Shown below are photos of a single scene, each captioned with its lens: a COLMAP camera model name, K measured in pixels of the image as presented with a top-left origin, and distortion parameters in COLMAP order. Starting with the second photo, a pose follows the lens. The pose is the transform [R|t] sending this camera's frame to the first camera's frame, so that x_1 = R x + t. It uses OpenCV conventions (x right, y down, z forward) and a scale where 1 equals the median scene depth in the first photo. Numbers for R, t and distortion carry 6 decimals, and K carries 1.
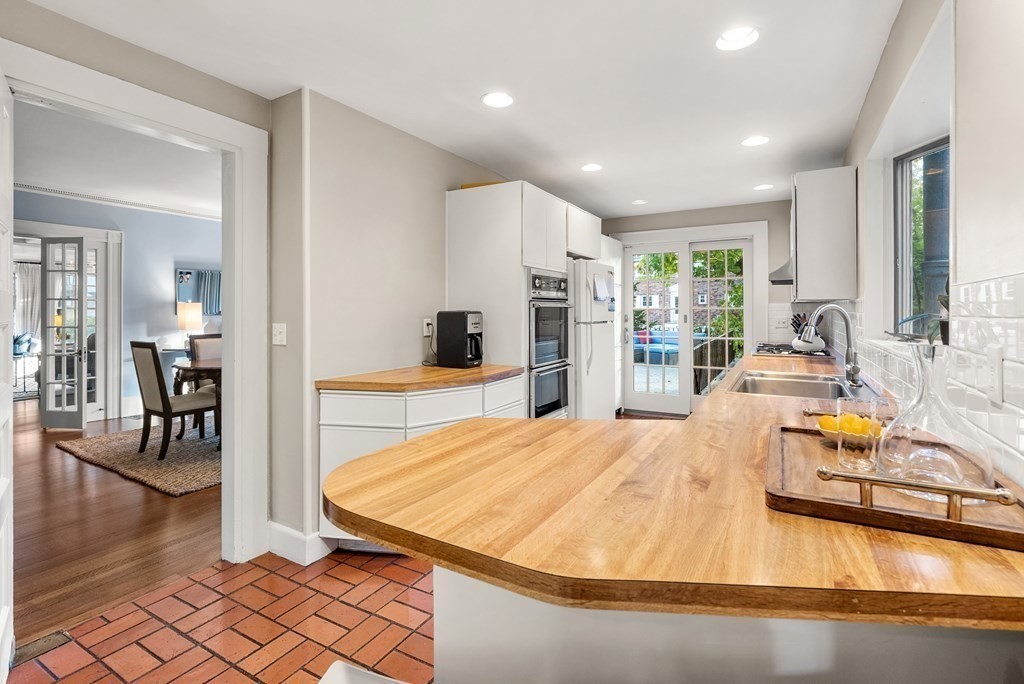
lens RADIAL K [[472.4, 0, 512.2], [0, 472.4, 314.9], [0, 0, 1]] dist [0.003051, -0.000421]
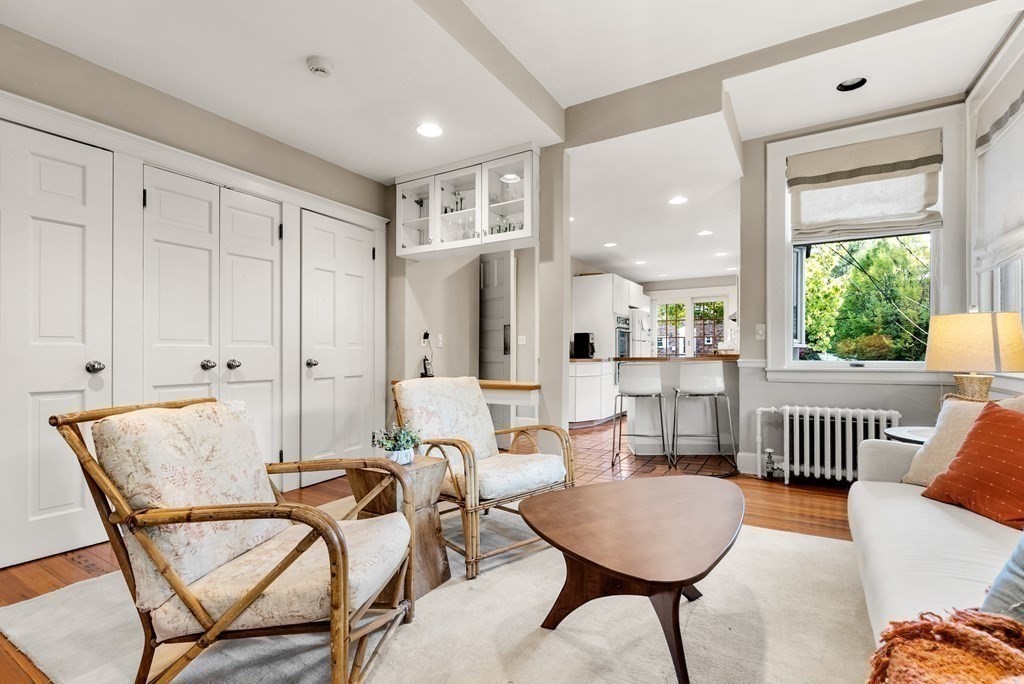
lens RADIAL K [[472.4, 0, 509.6], [0, 472.4, 349.4], [0, 0, 1]] dist [0.003051, -0.000421]
pose [[0.999824, 0.009641, -0.016111, -0.362118], [-0.009800, 0.999904, -0.009795, 0.080462], [0.016015, 0.009951, 0.999822, -1.028626]]
